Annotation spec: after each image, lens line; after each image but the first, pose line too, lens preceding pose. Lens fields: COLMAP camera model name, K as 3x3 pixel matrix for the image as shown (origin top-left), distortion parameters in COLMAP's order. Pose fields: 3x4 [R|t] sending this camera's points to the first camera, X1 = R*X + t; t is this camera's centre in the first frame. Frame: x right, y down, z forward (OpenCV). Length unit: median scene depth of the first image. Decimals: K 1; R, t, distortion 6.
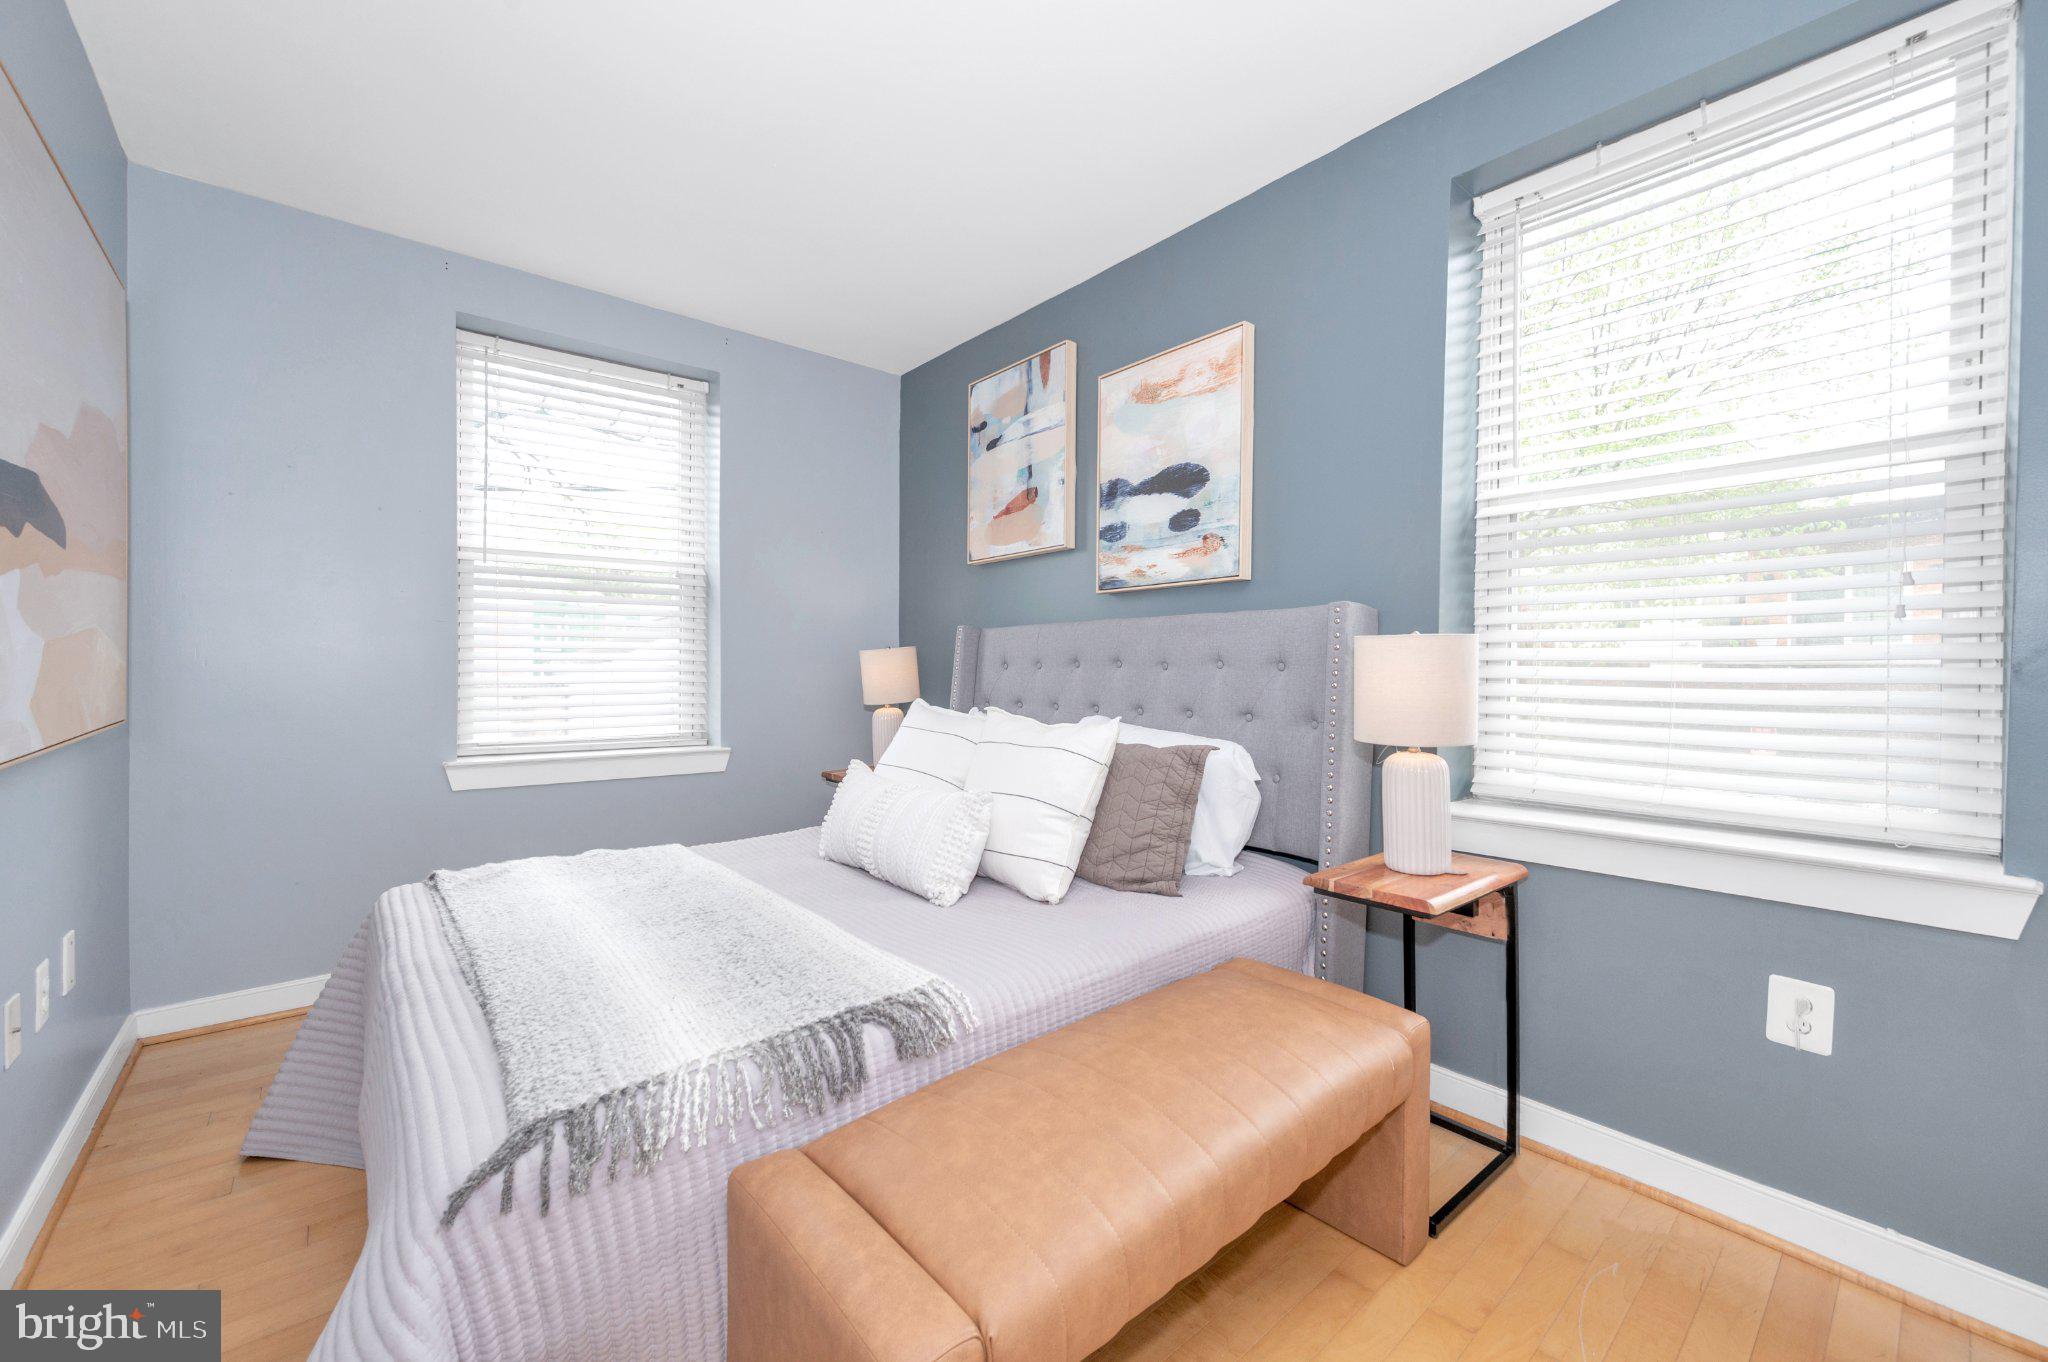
lens RADIAL K [[817.3, 0, 1044.5], [0, 817.3, 681.3], [0, 0, 1]] dist [0.004004, -0.000993]
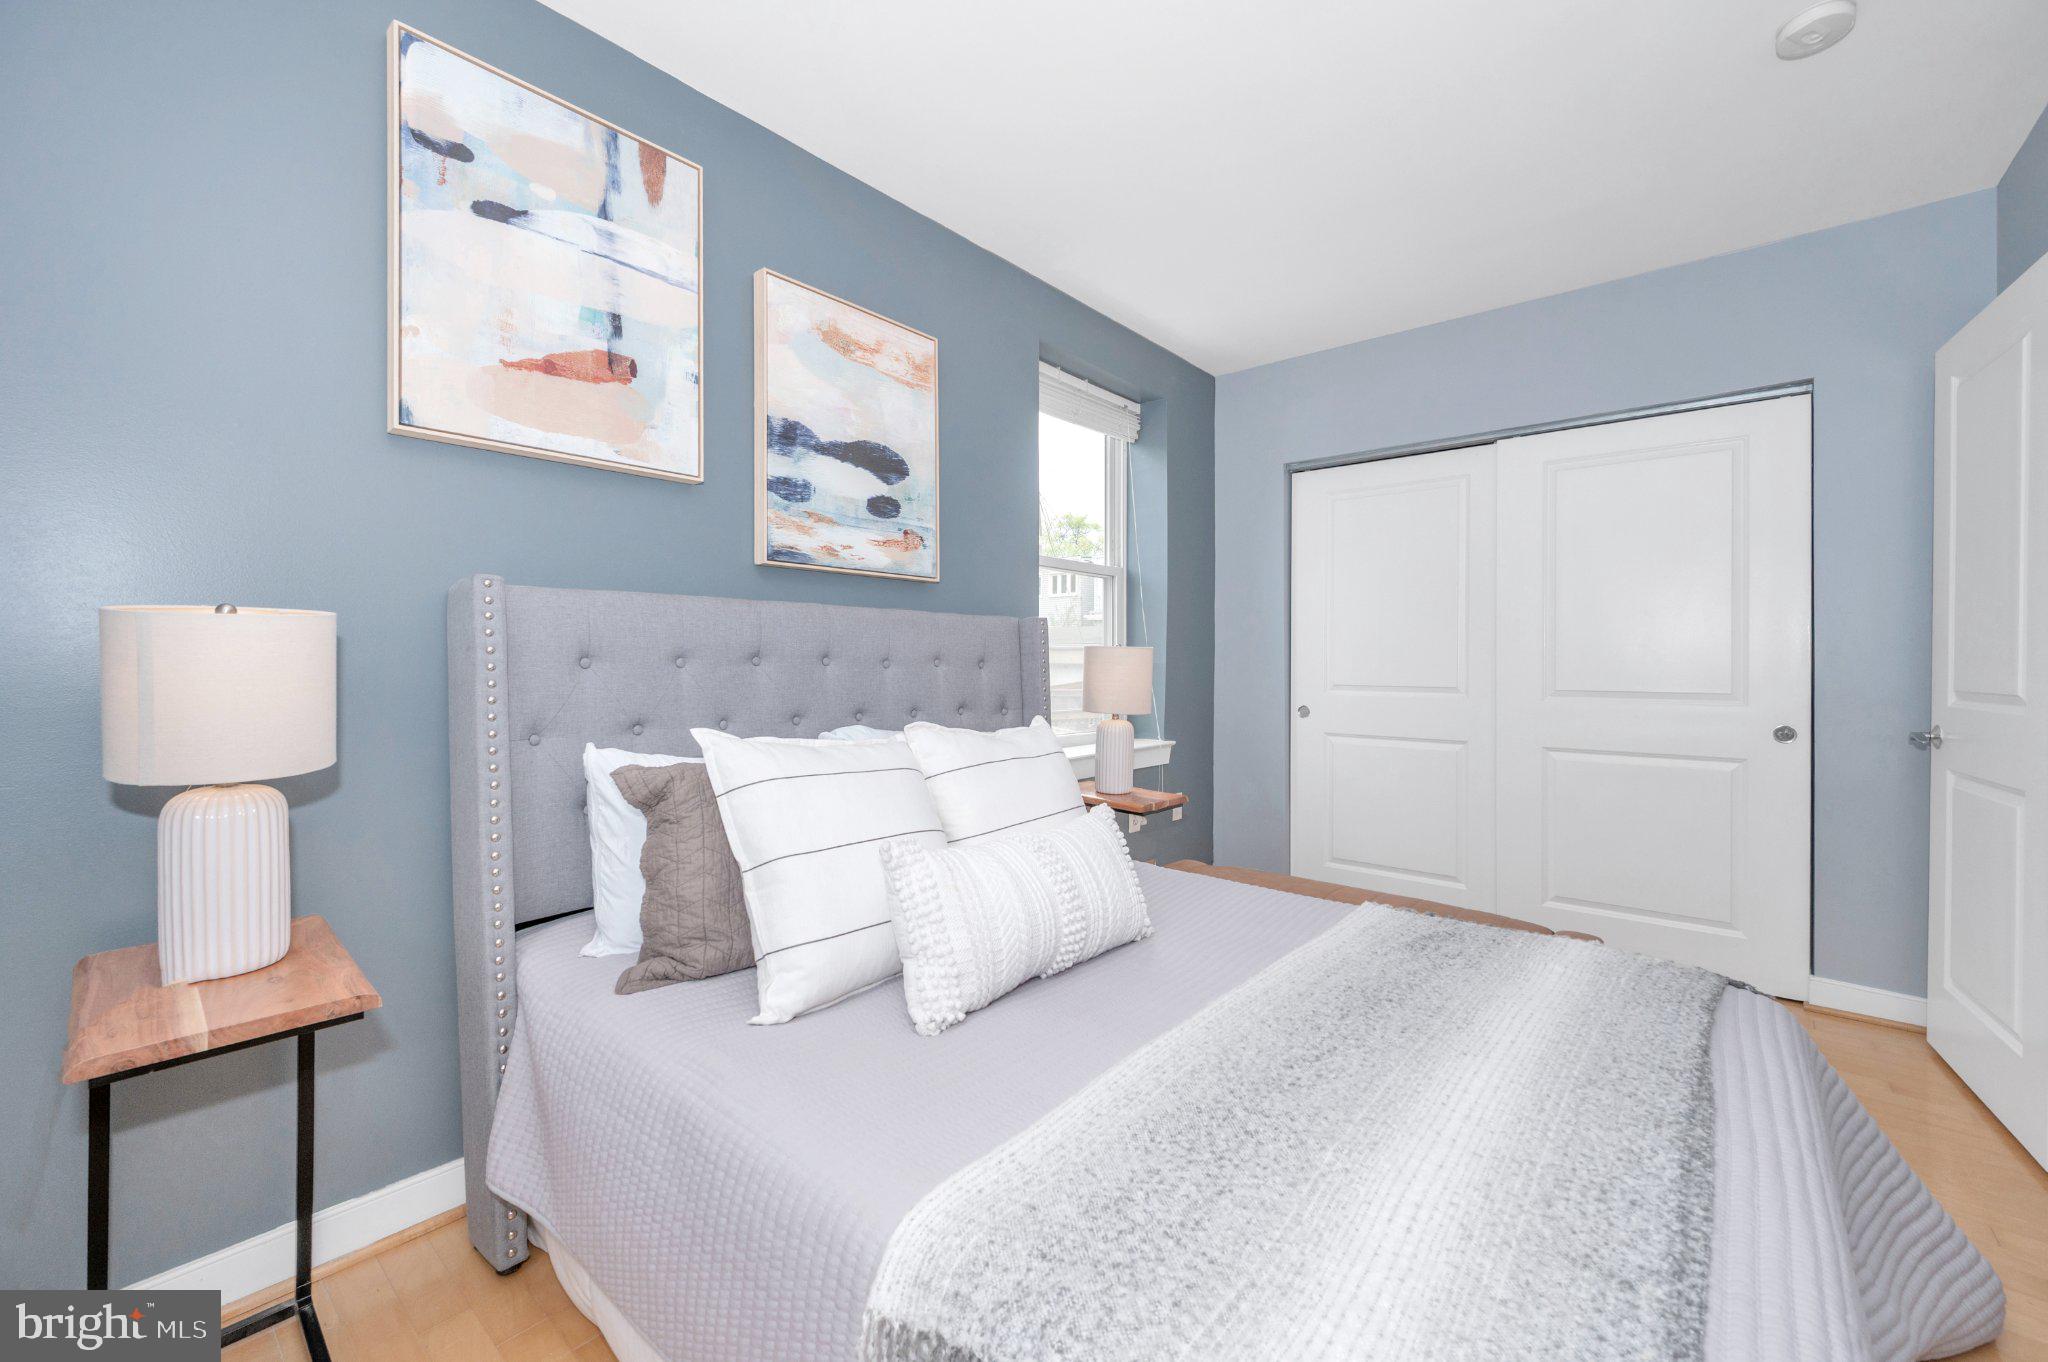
lens RADIAL K [[817.3, 0, 1039.4], [0, 817.3, 671.7], [0, 0, 1]] dist [0.004004, -0.000993]
pose [[-0.163721, 0.002180, 0.986504, -0.721924], [0.030406, 0.999534, 0.002838, -0.007730], [-0.986038, 0.030461, -0.163711, 0.926874]]
